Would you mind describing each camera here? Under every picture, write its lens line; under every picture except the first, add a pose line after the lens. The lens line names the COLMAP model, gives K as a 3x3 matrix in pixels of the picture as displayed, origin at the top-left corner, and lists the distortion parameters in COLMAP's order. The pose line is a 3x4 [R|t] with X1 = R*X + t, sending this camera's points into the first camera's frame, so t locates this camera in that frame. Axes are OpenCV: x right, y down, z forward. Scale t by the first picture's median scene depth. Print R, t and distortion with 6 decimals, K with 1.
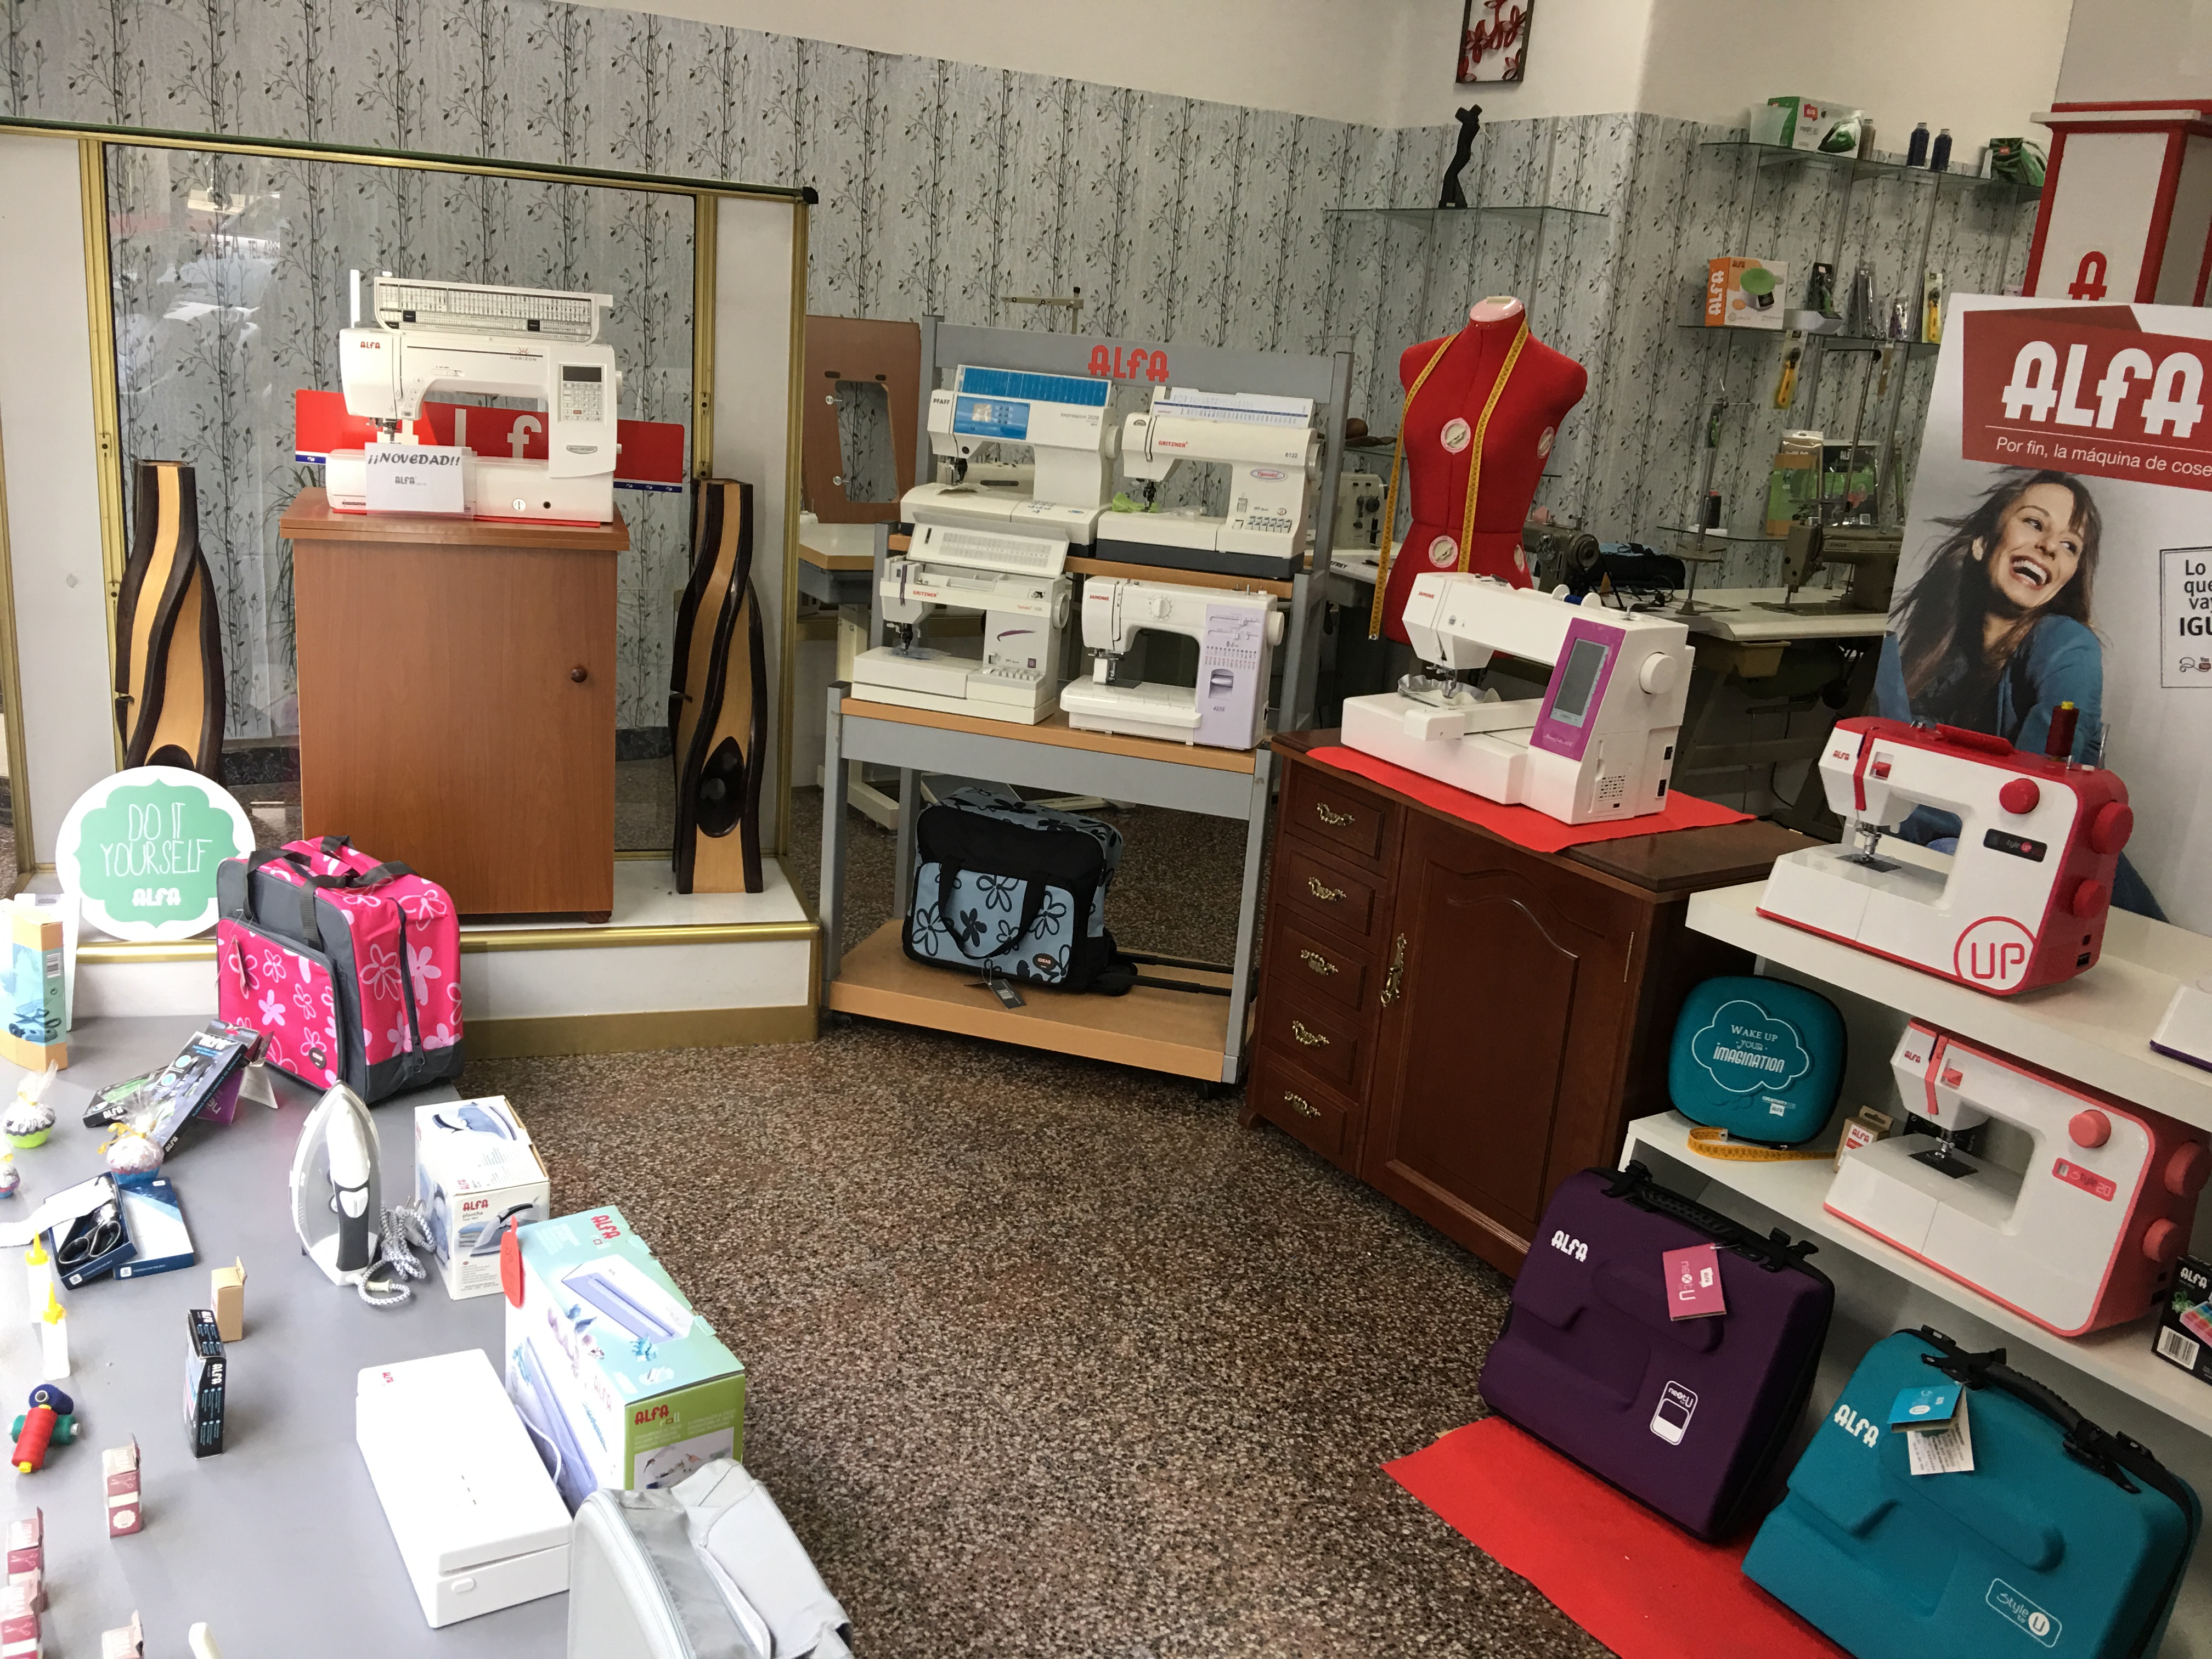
lens RADIAL K [[1884.3, 0, 1102.7], [0, 1884.3, 776.3], [0, 0, 1]] dist [0.089125, -0.166863]
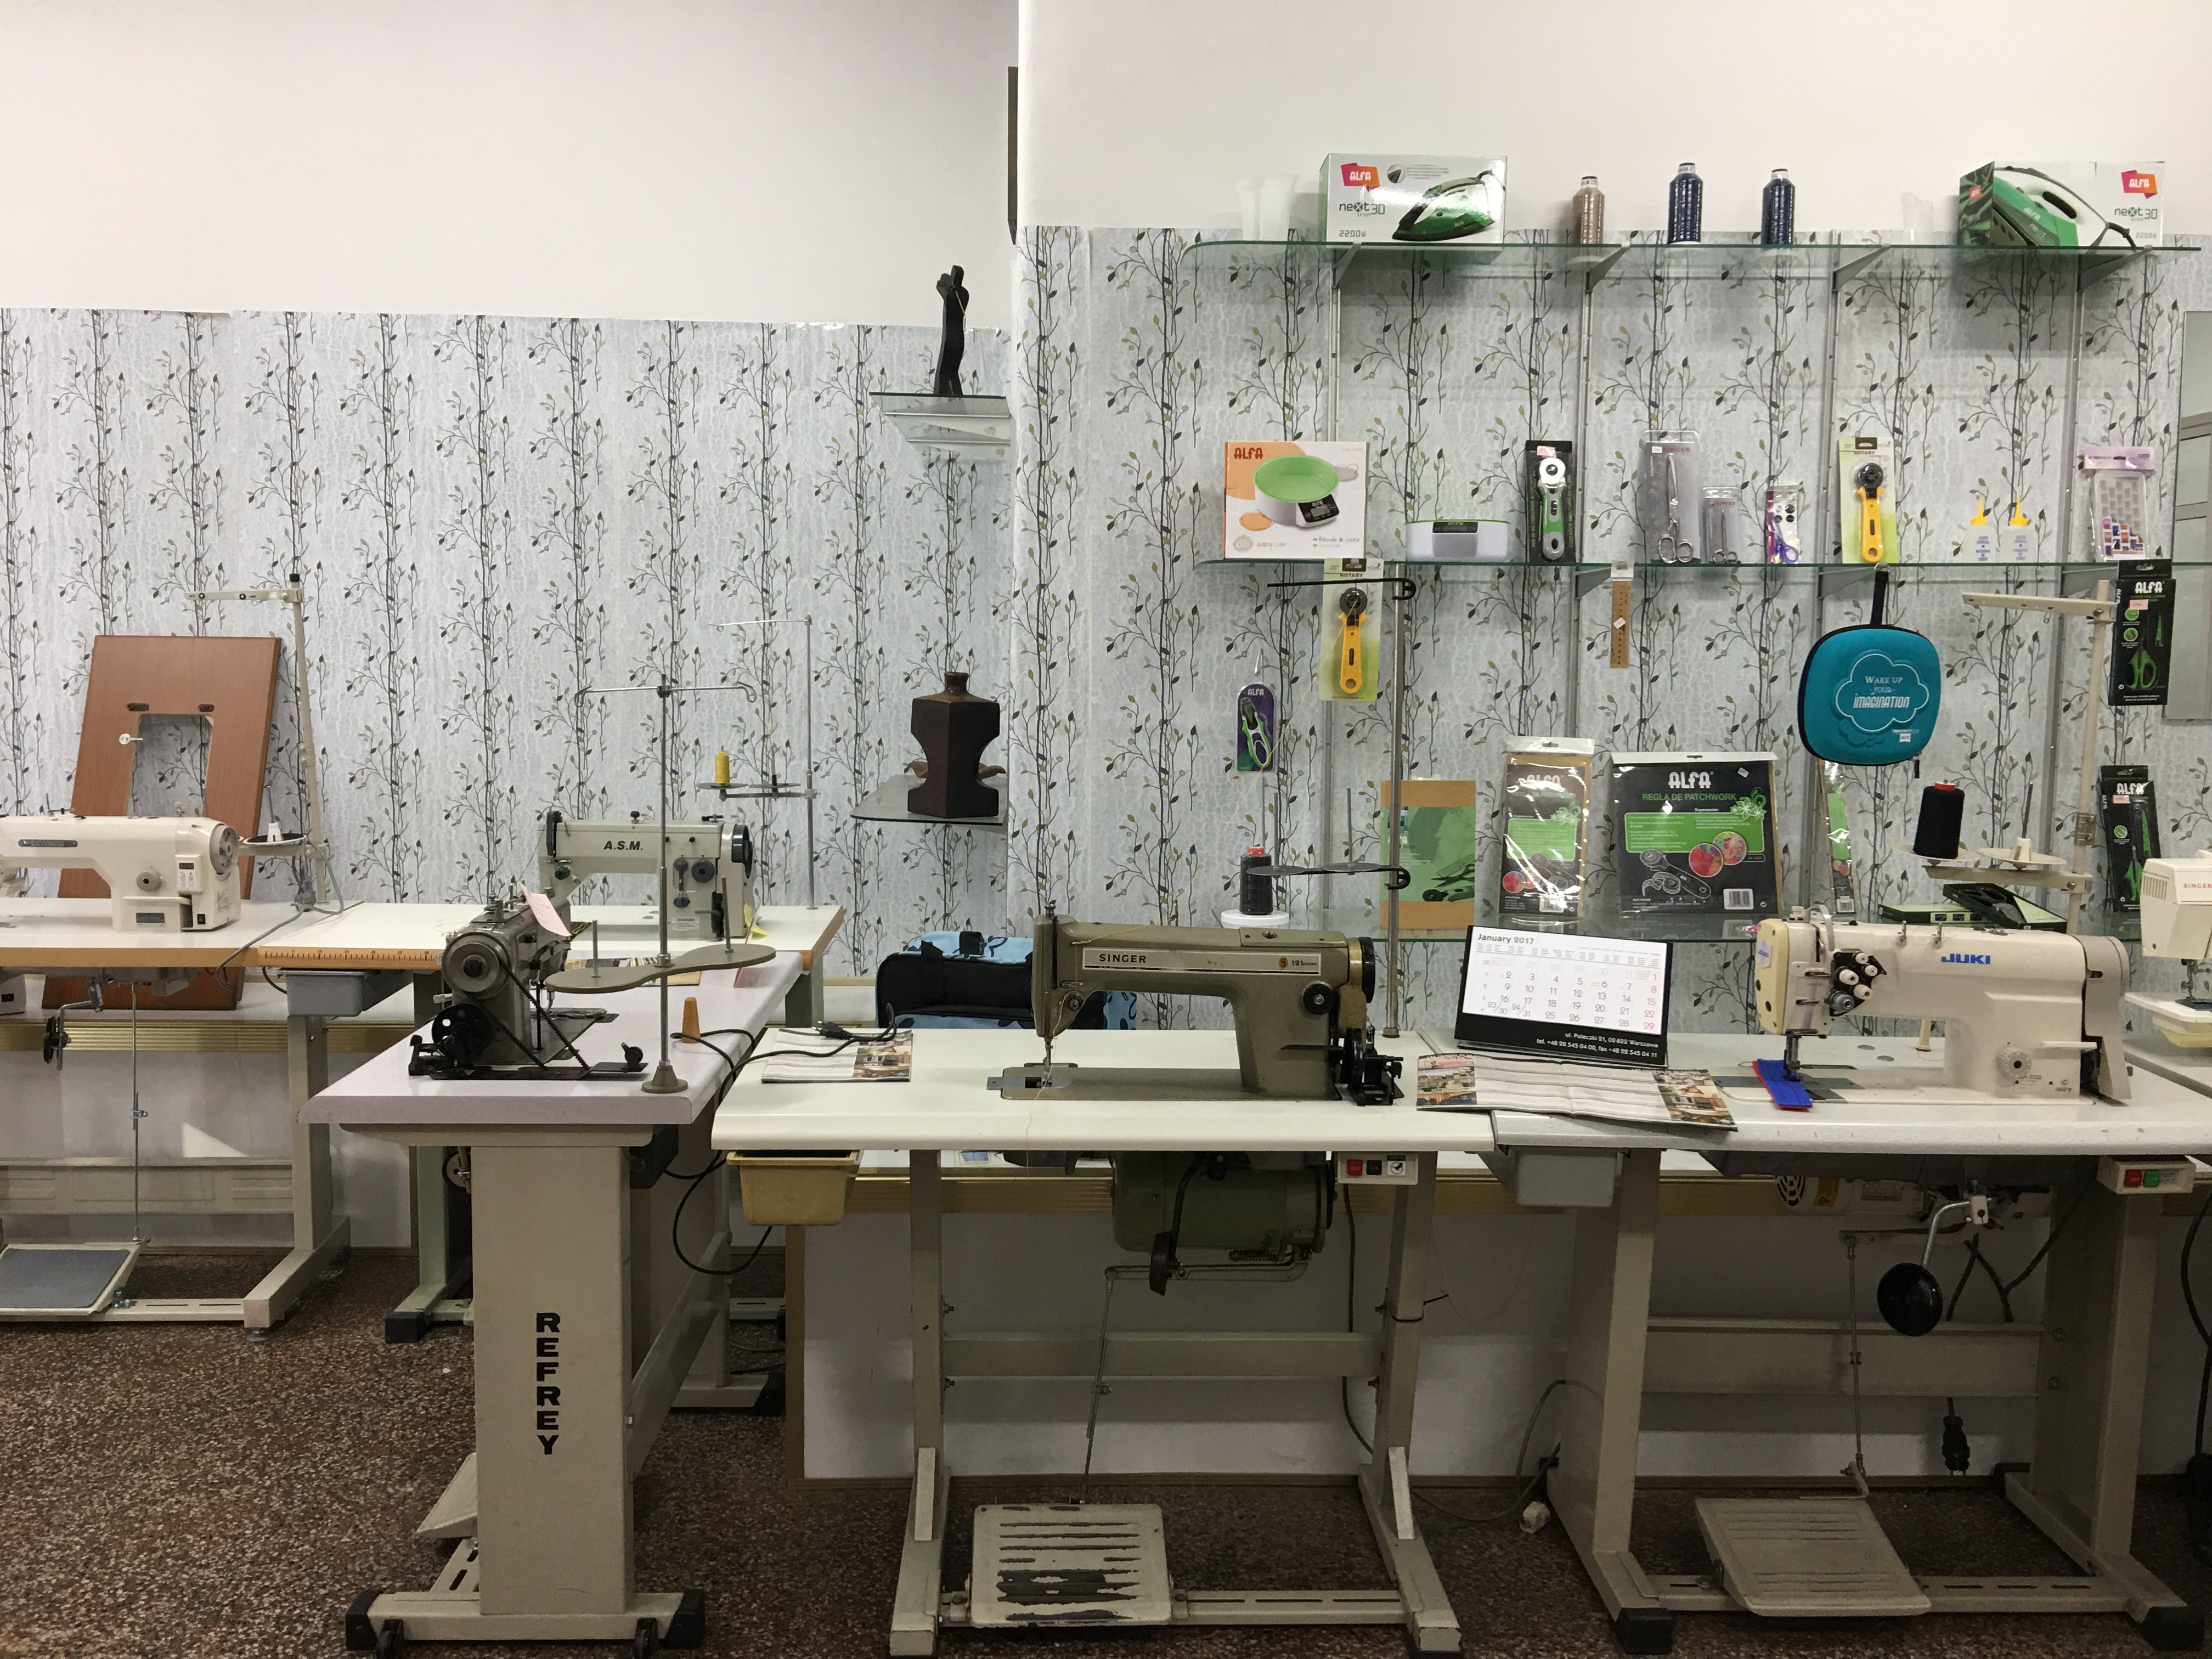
lens RADIAL K [[1884.3, 0, 1102.7], [0, 1884.3, 776.3], [0, 0, 1]] dist [0.089125, -0.166863]
pose [[0.861474, -0.025135, -0.507179, 0.572062], [-0.070013, 0.983356, -0.167656, -0.075674], [0.502952, 0.179940, 0.845376, 0.512798]]
